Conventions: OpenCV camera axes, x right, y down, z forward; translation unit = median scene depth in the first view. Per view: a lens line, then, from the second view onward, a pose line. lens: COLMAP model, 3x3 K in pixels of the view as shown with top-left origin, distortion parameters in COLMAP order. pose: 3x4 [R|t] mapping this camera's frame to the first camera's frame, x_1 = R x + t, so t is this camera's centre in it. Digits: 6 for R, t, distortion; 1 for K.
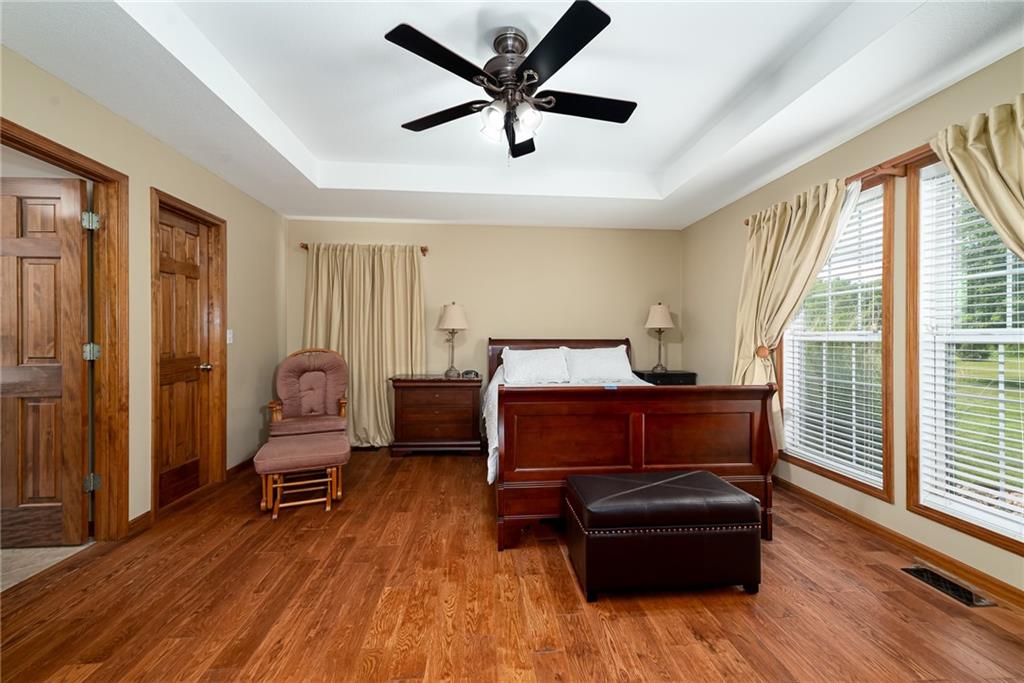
lens RADIAL K [[400.4, 0, 512.2], [0, 400.4, 338.8], [0, 0, 1]] dist [0.007580, 0.000161]
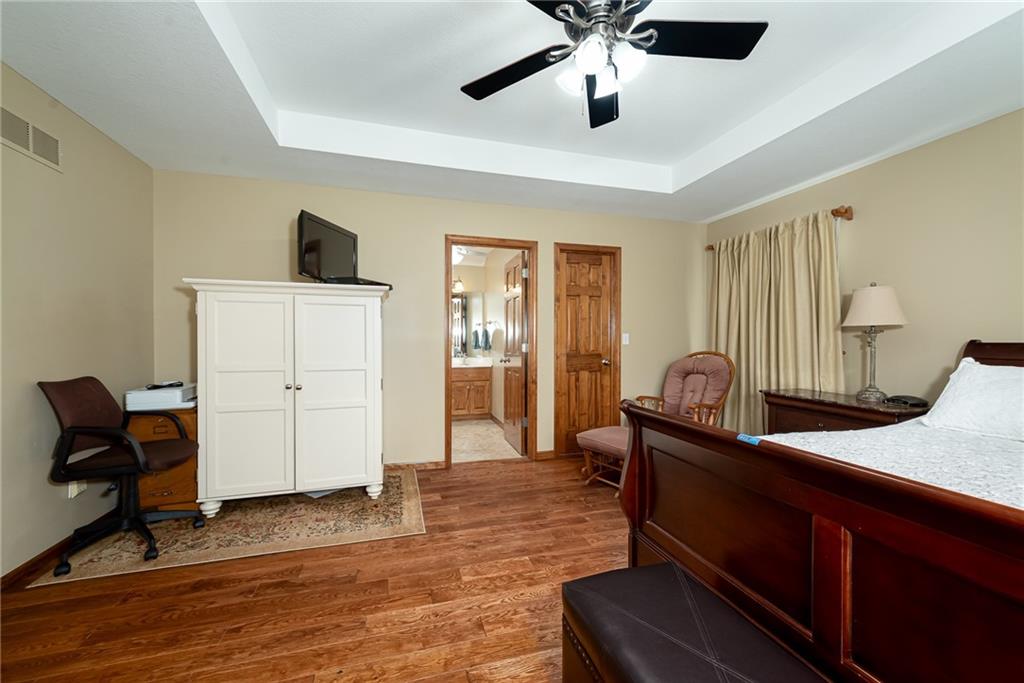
lens RADIAL K [[399.2, 0, 512.0], [0, 399.2, 341.5], [0, 0, 1]] dist [0.007471, 0.000047]
pose [[0.207087, 0.004425, -0.978313, 0.517415], [-0.004639, 0.999983, 0.003541, -0.000143], [0.978312, 0.003805, 0.207104, 0.469114]]
